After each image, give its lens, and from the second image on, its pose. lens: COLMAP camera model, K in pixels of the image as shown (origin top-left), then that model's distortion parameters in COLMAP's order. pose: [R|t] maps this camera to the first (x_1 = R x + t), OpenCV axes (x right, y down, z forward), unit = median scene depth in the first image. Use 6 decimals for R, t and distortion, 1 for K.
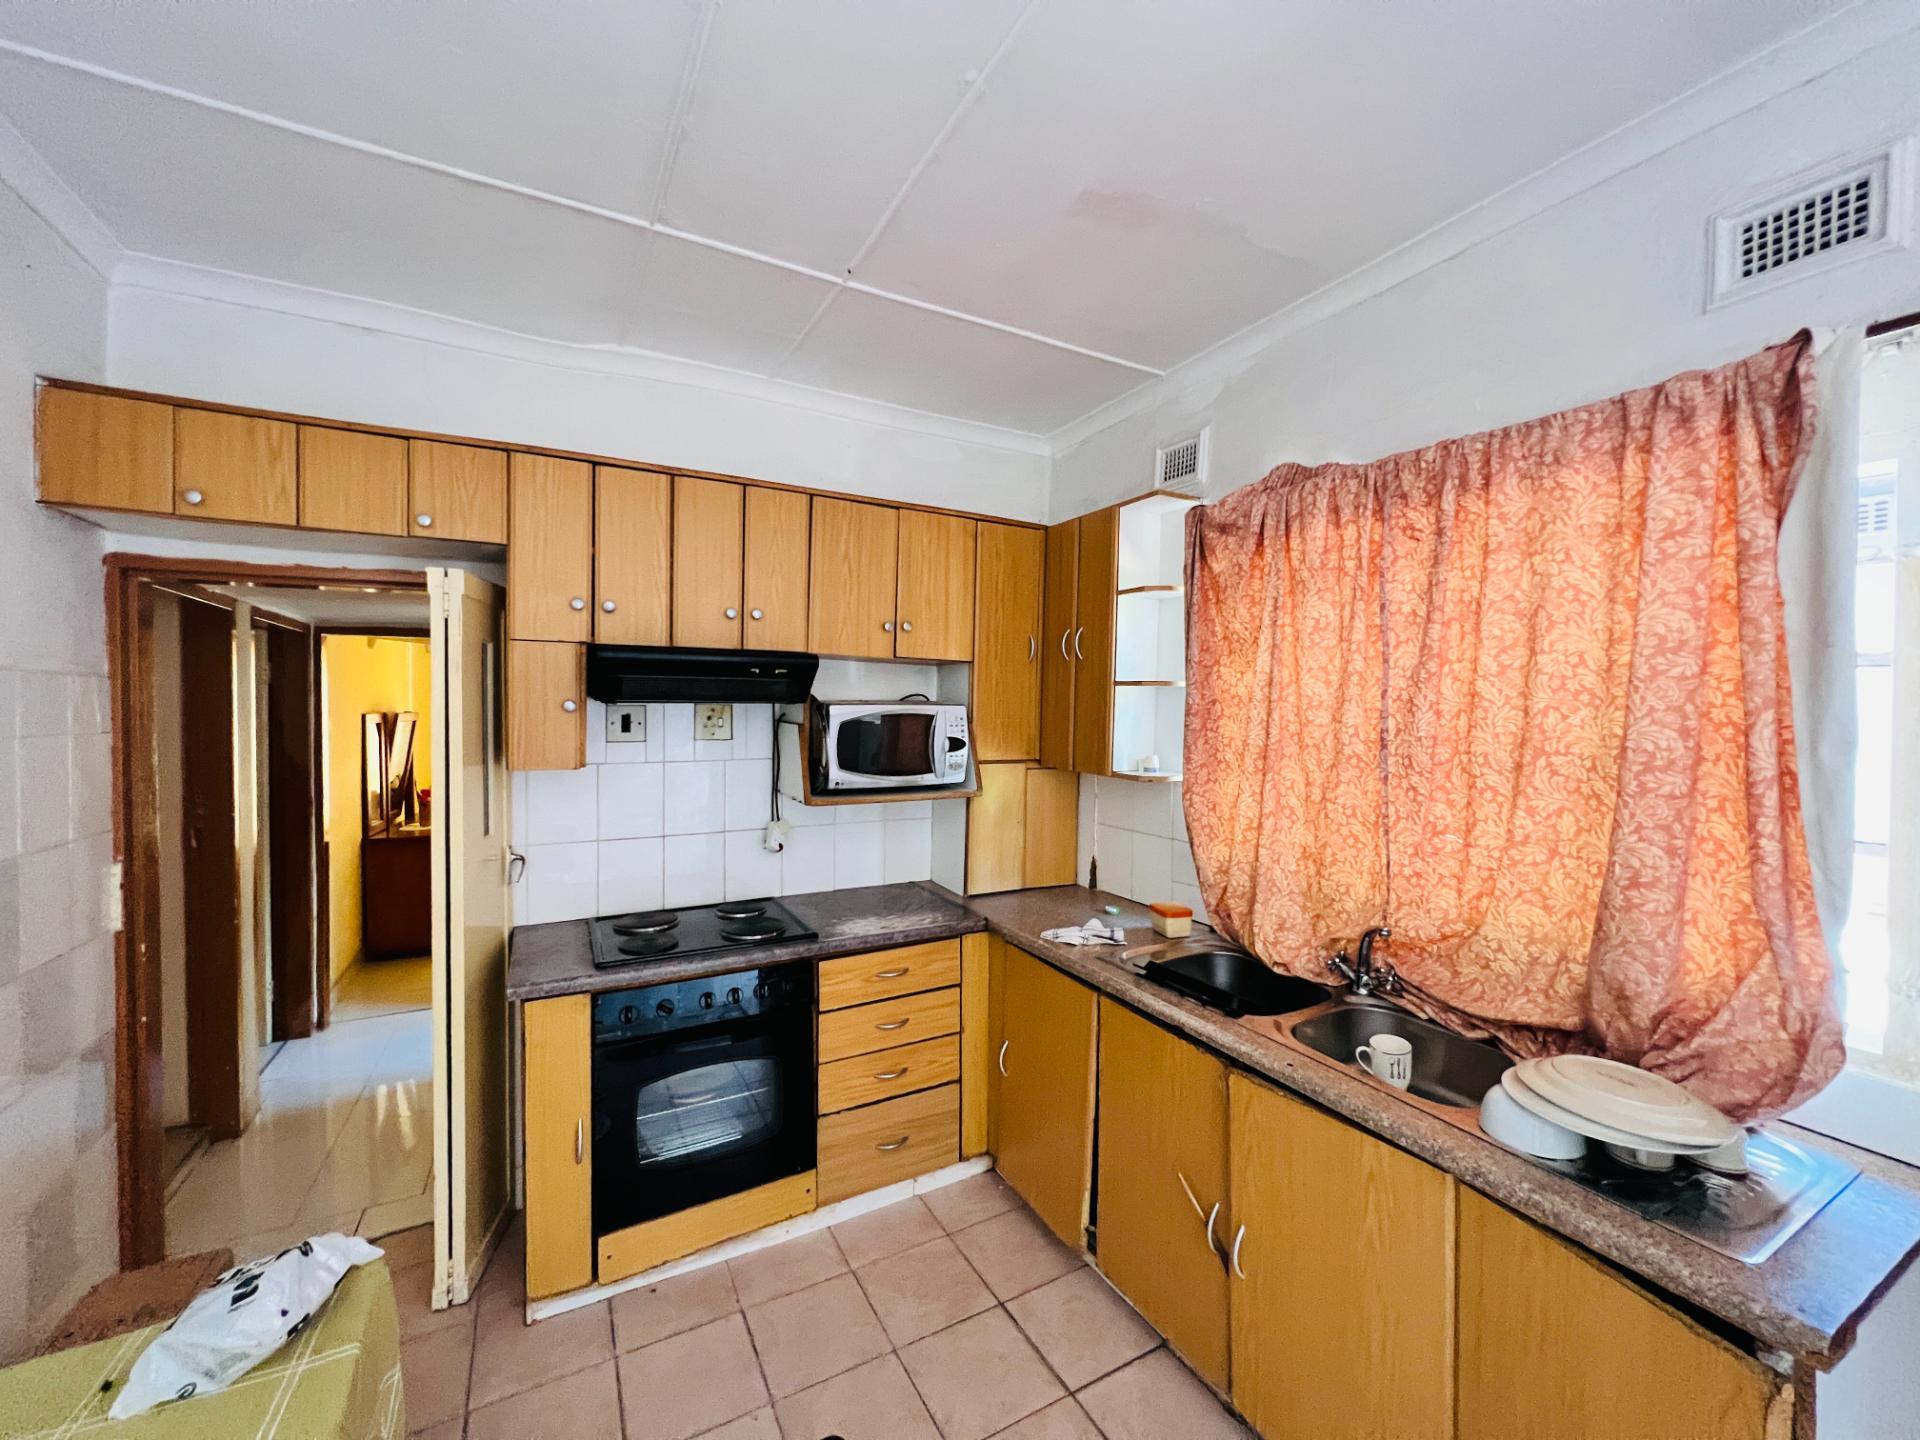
lens RADIAL K [[769.4, 0, 956.8], [0, 769.4, 719.8], [0, 0, 1]] dist [-0.003831, 0.001214]
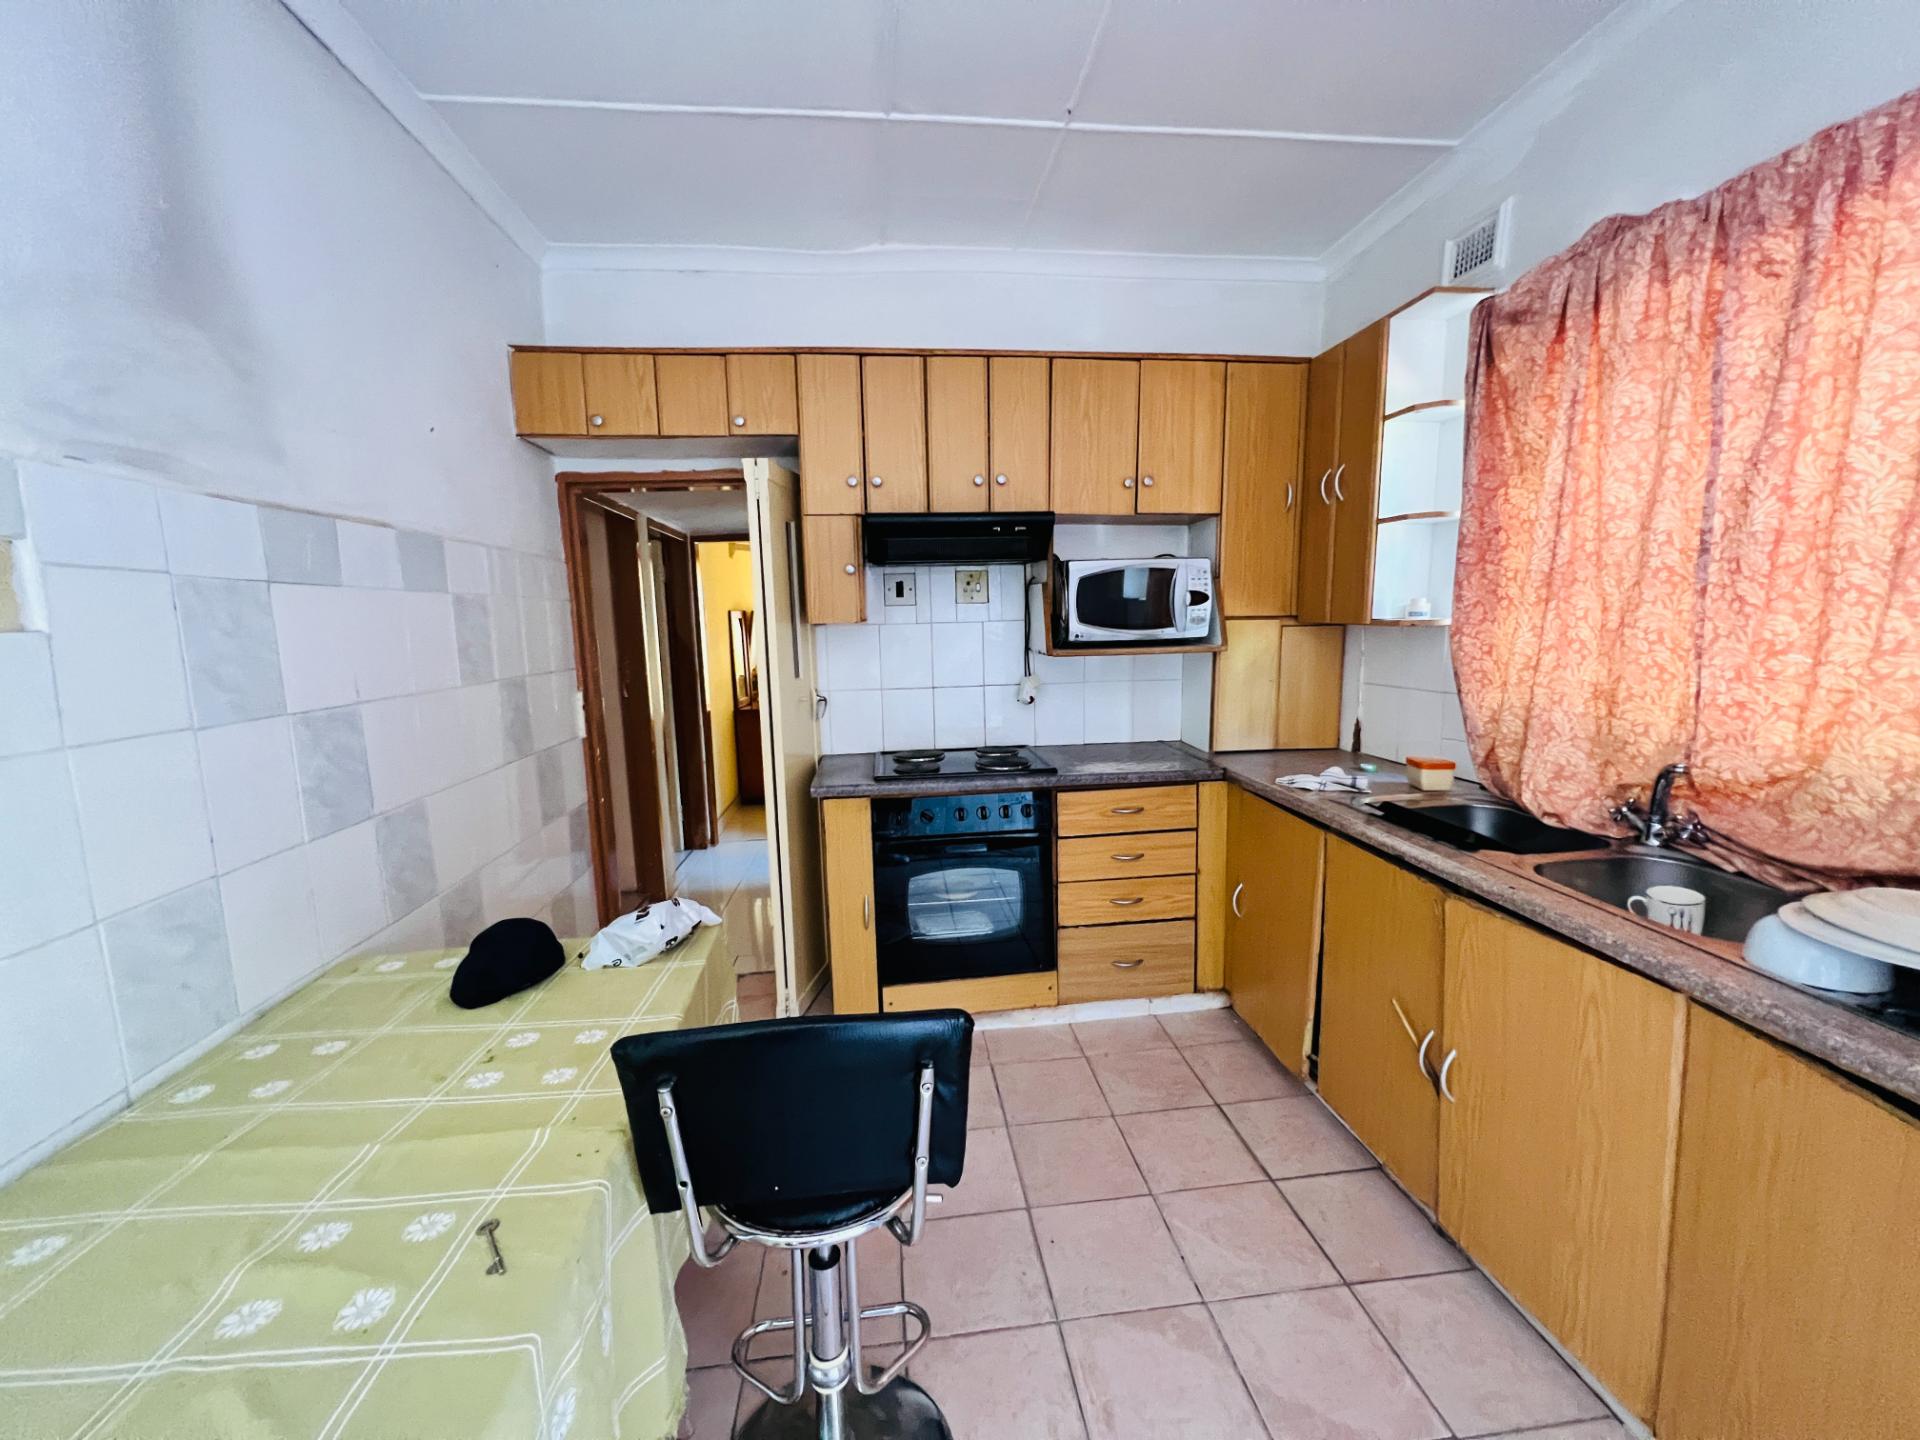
lens RADIAL K [[769.4, 0, 958.1], [0, 769.4, 722.5], [0, 0, 1]] dist [-0.003831, 0.001214]
pose [[0.924738, 0.019267, -0.380116, 0.113053], [0.024863, 0.993527, 0.110845, 0.090167], [0.379791, -0.111953, 0.918273, -0.066786]]
